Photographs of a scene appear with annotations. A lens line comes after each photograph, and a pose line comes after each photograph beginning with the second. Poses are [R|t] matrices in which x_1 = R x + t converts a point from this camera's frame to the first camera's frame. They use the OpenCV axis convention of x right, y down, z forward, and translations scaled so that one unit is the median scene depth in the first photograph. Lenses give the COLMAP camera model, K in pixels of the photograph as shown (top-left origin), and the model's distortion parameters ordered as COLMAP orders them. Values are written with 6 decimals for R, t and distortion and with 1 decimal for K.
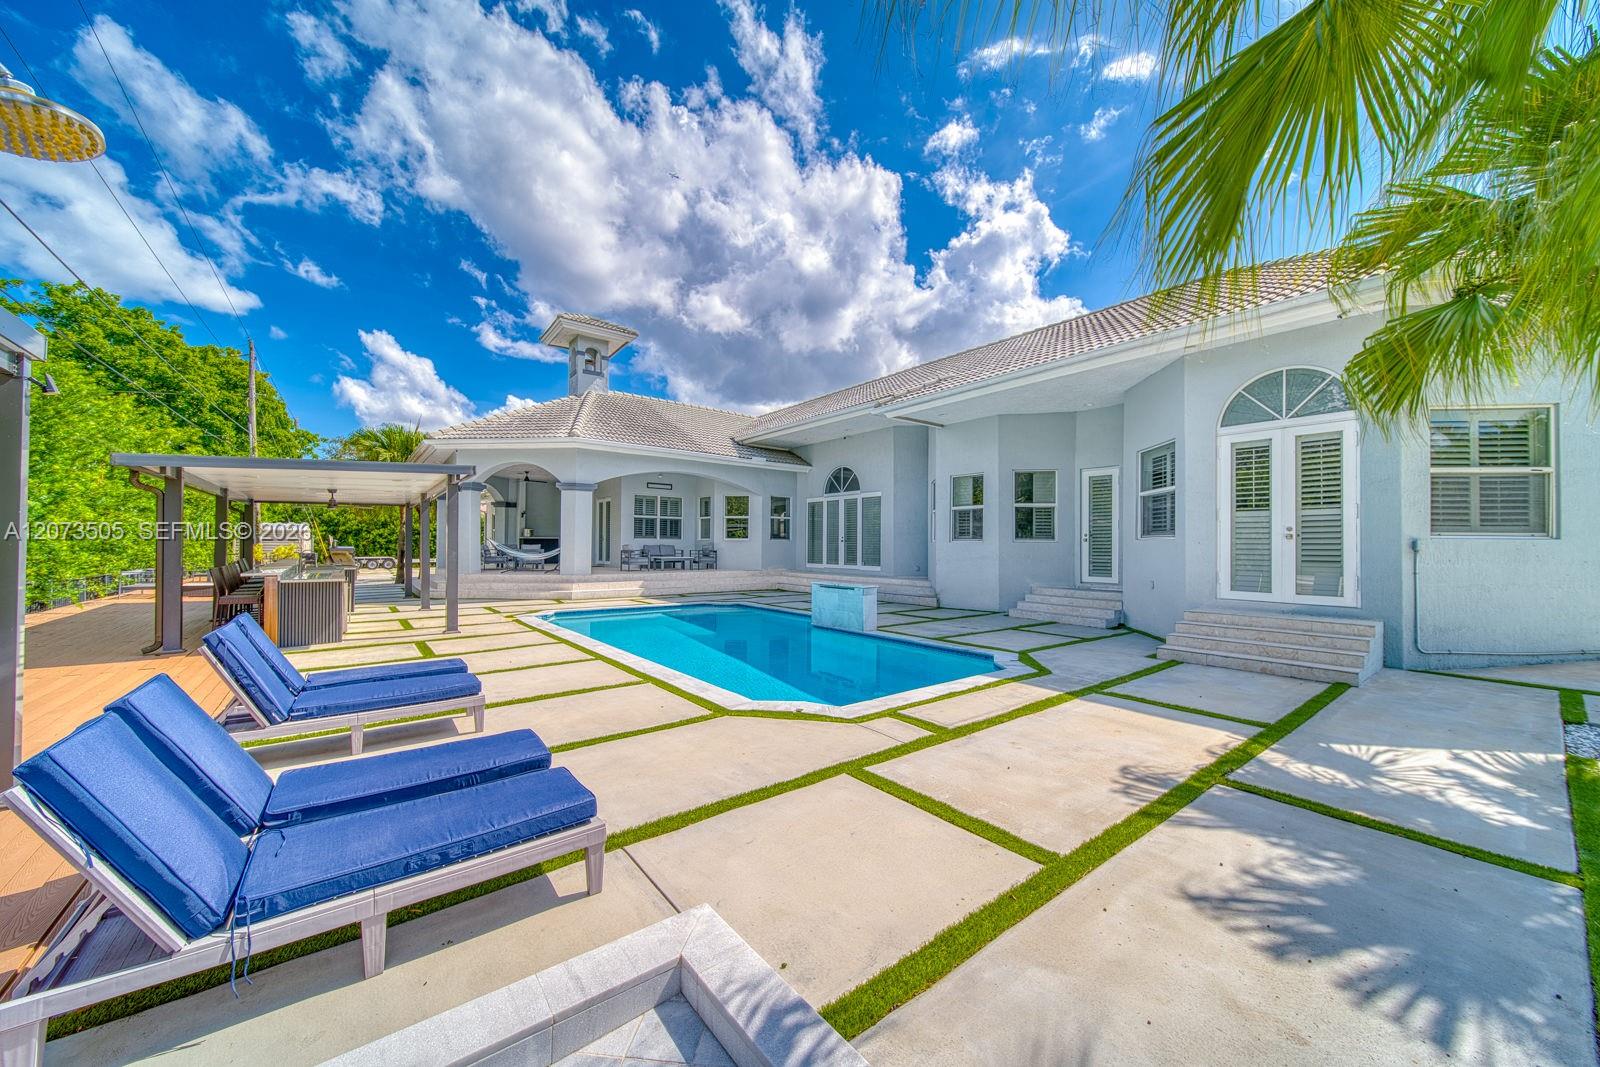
lens RADIAL K [[570.1, 0, 745.2], [0, 570.1, 536.2], [0, 0, 1]] dist [-0.001657, 0.000572]
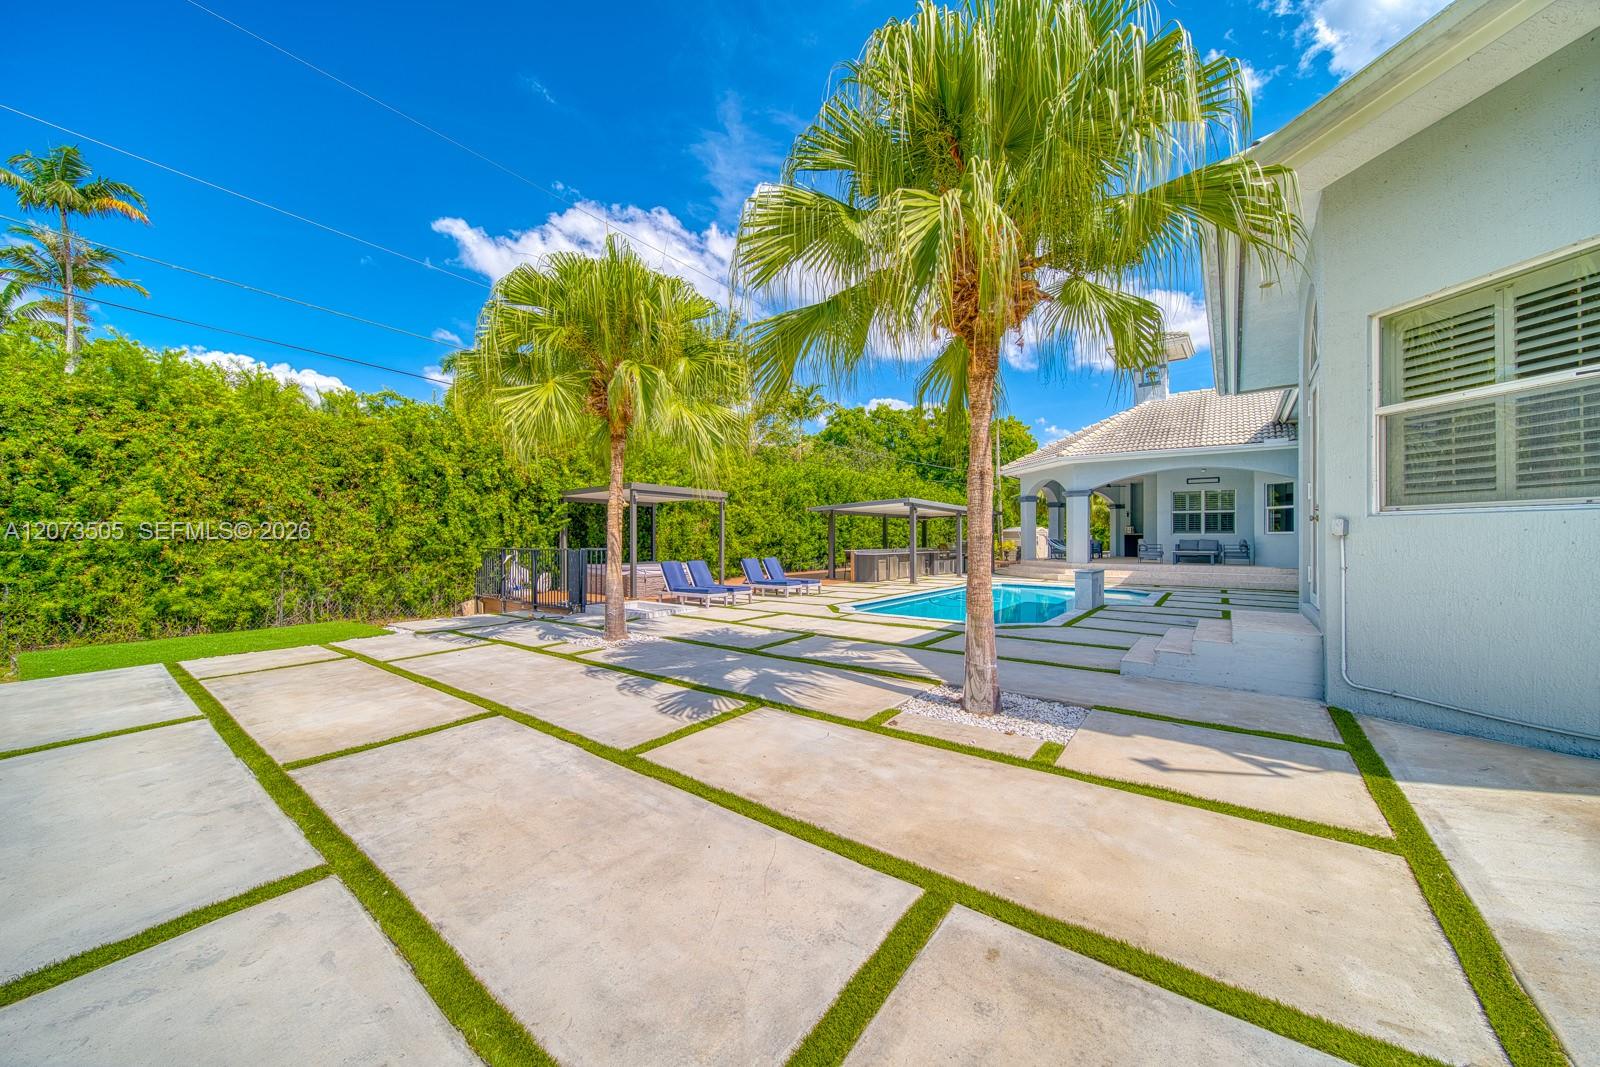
lens RADIAL K [[570.1, 0, 803.4], [0, 570.1, 538.0], [0, 0, 1]] dist [-0.001657, 0.000572]
pose [[0.239203, -0.007119, -0.970943, 0.659326], [0.011258, 0.999926, -0.004558, 0.009623], [0.970904, -0.009840, 0.239266, 0.078002]]
